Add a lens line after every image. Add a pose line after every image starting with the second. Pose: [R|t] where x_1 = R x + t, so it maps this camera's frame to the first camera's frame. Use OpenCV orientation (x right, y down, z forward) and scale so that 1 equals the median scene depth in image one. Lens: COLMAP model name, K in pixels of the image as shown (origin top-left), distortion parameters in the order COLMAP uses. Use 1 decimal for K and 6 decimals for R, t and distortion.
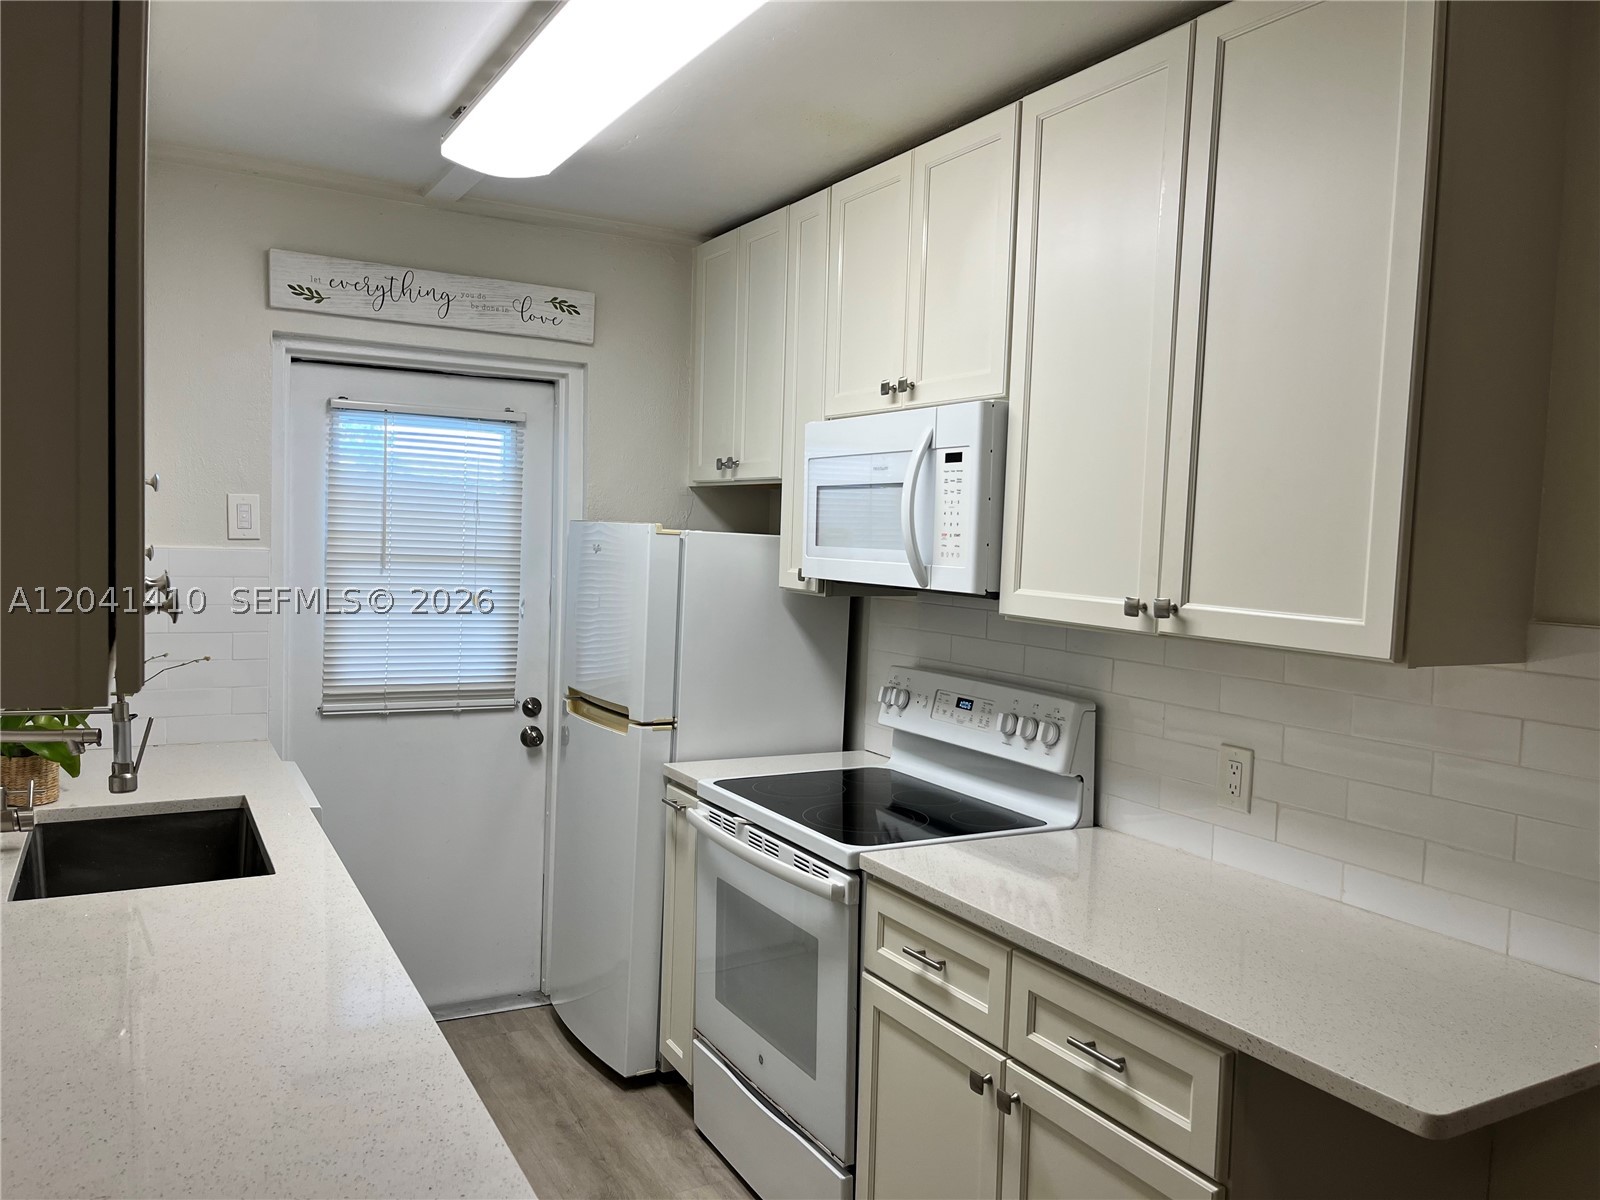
lens RADIAL K [[1206.7, 0, 798.0], [0, 1206.7, 601.4], [0, 0, 1]] dist [0.004418, -0.002531]
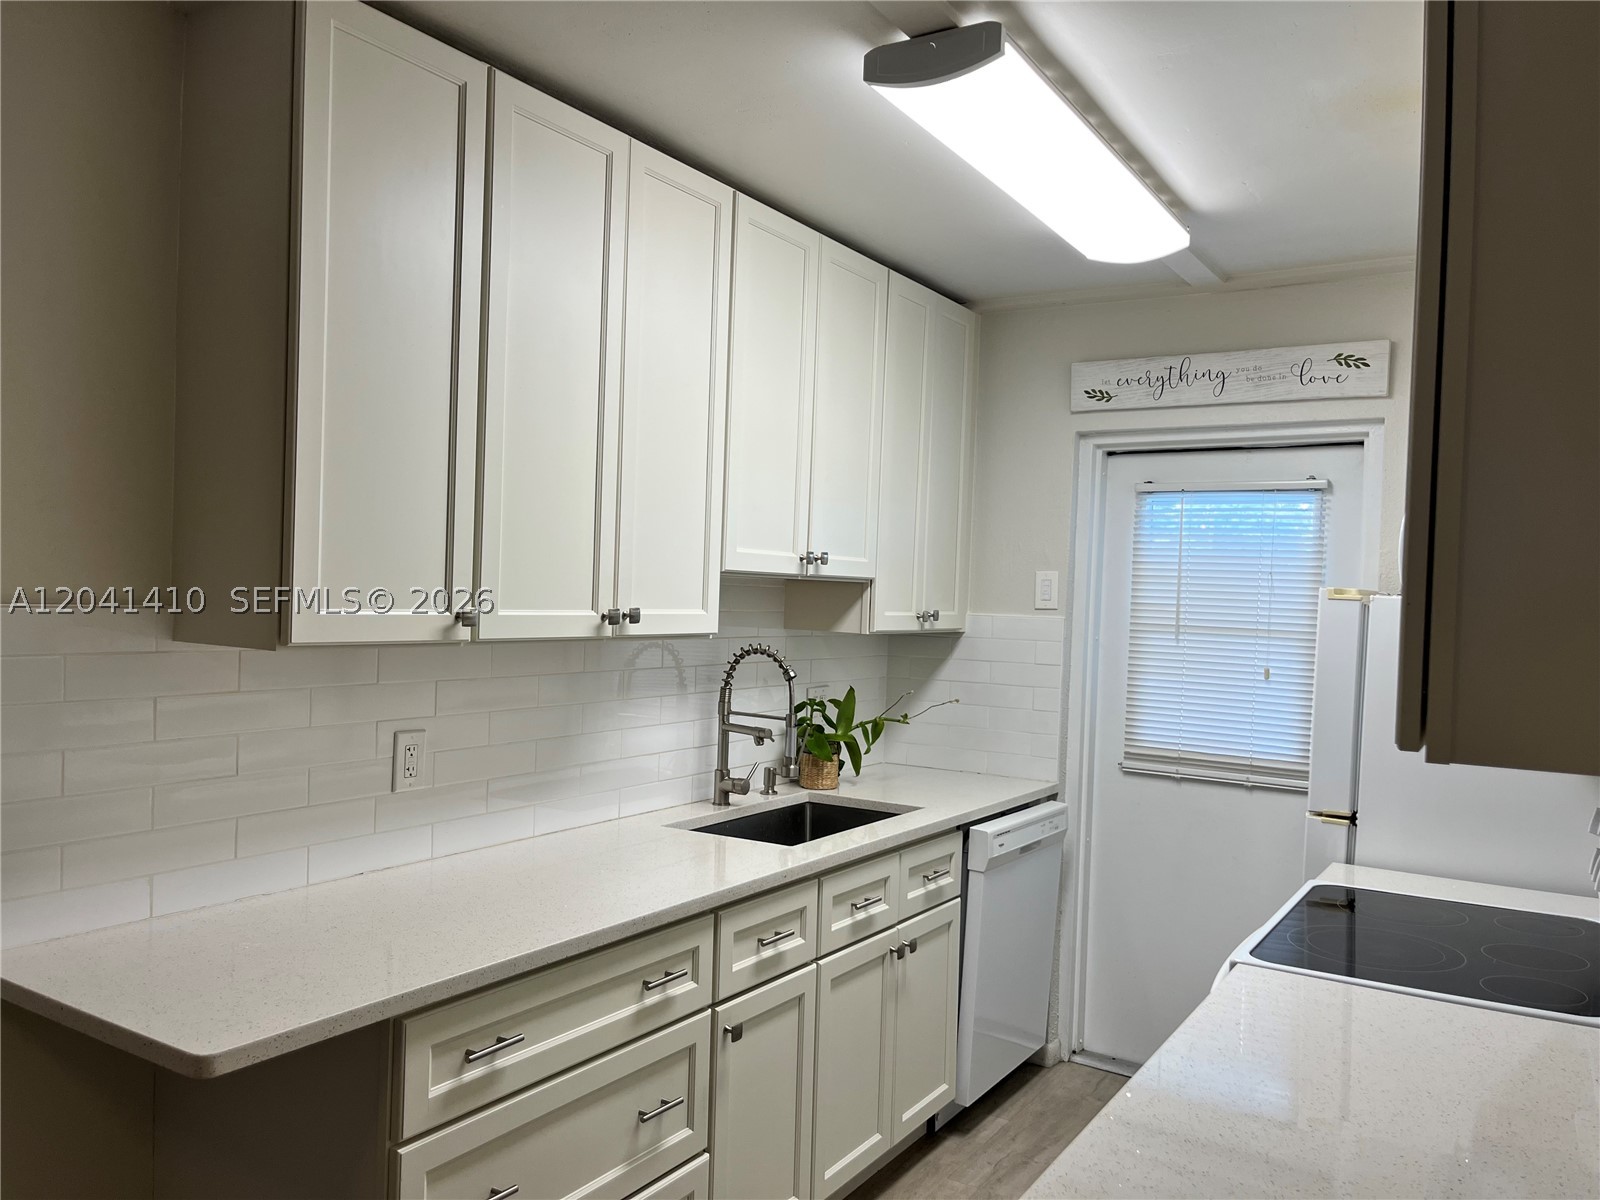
lens RADIAL K [[1206.7, 0, 797.3], [0, 1206.7, 602.6], [0, 0, 1]] dist [0.004418, -0.002531]
pose [[0.472834, -0.009479, -0.881101, 0.438170], [-0.065938, 0.996758, -0.046108, 0.011970], [0.878681, 0.079899, 0.470676, 0.211674]]
